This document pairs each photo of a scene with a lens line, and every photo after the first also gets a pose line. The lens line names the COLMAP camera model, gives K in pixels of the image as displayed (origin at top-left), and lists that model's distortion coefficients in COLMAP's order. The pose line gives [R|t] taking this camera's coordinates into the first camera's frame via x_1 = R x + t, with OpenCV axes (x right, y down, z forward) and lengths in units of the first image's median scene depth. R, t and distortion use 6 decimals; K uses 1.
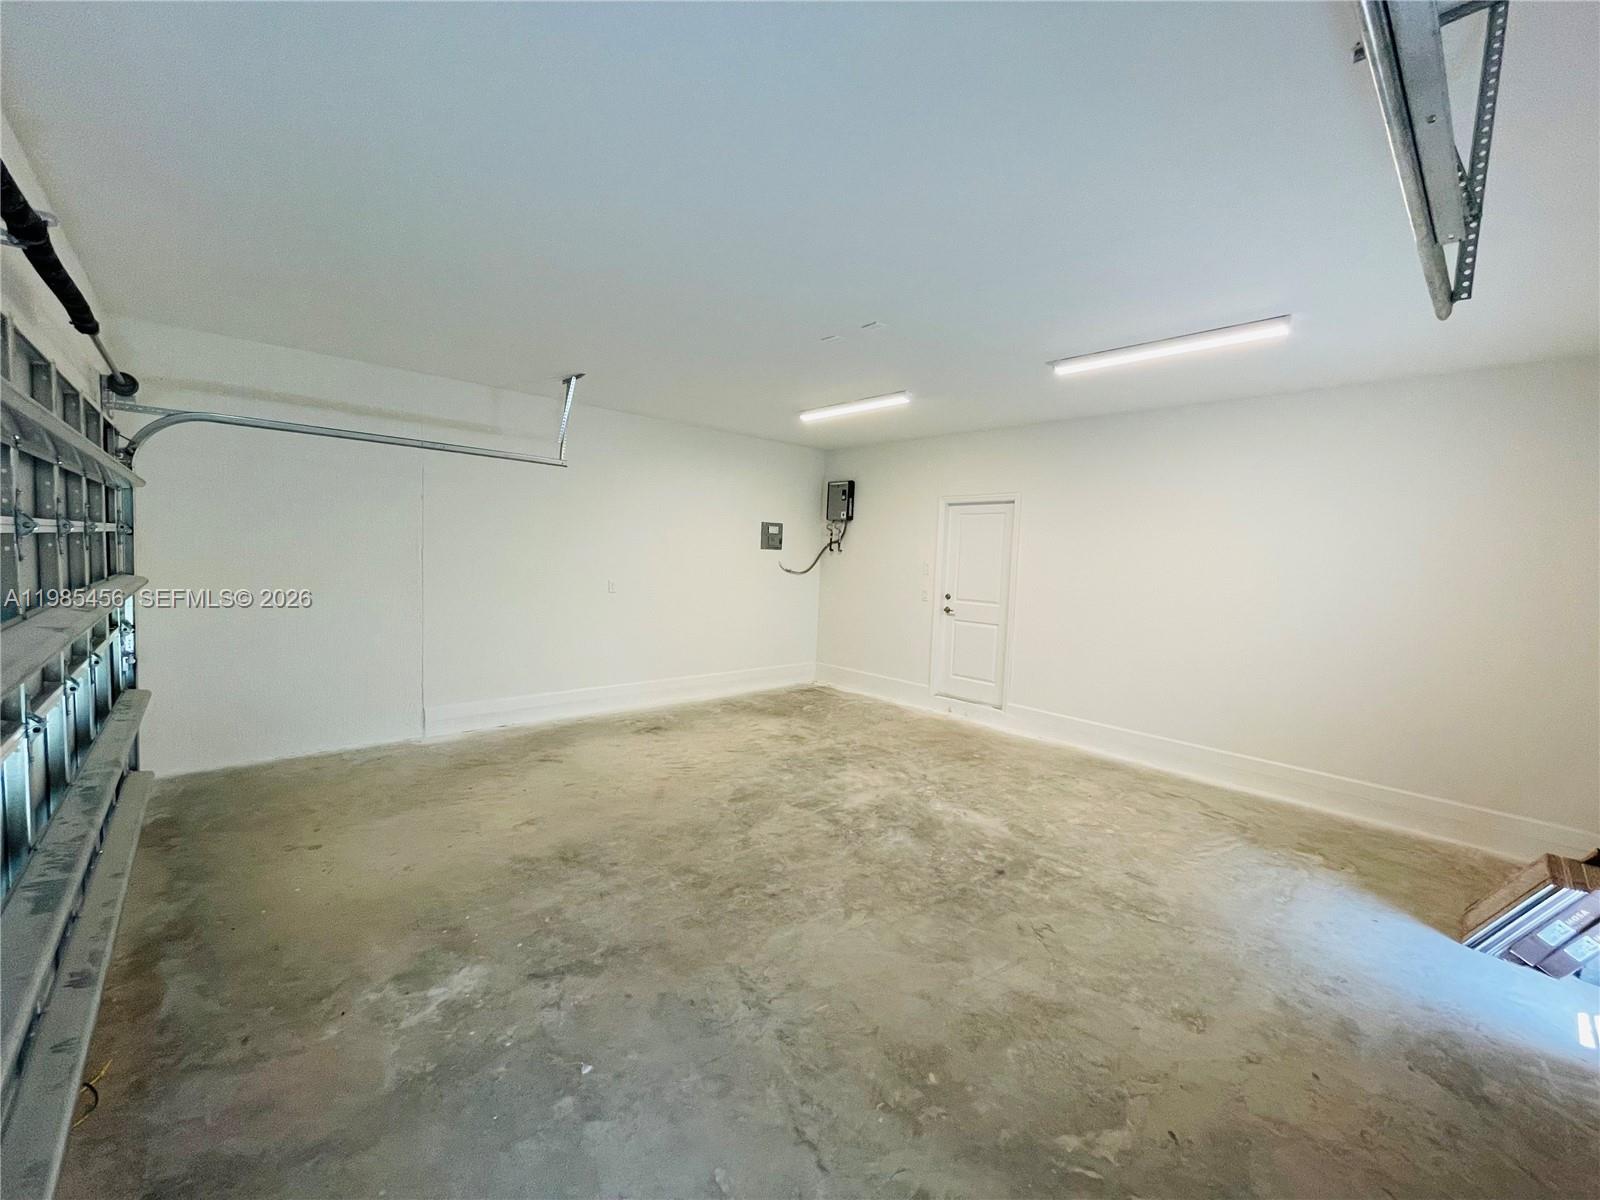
lens RADIAL K [[648.2, 0, 802.0], [0, 648.2, 599.2], [0, 0, 1]] dist [-0.009285, 0.000201]
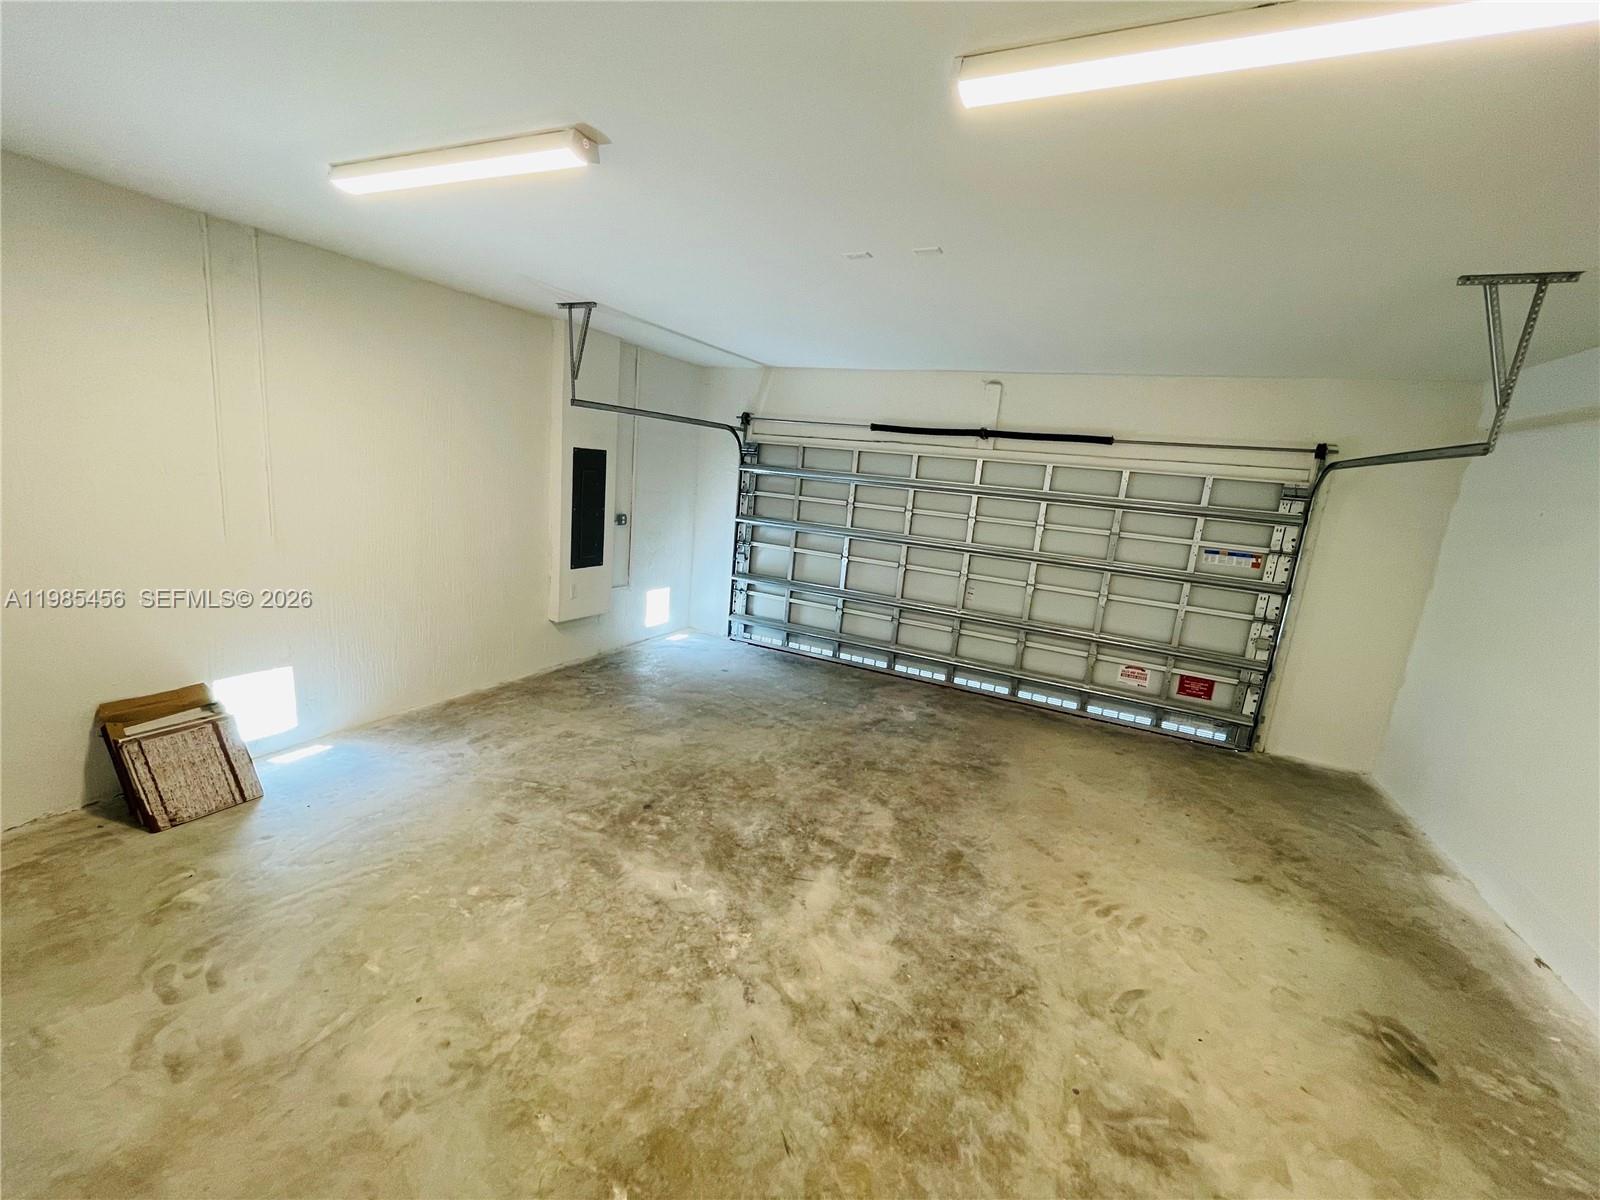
lens RADIAL K [[648.2, 0, 802.0], [0, 648.2, 599.2], [0, 0, 1]] dist [-0.009285, 0.000201]
pose [[-0.915929, -0.041979, -0.399138, 0.445710], [-0.151245, 0.957297, 0.246388, -0.179937], [0.371750, 0.286042, -0.883166, 1.681234]]
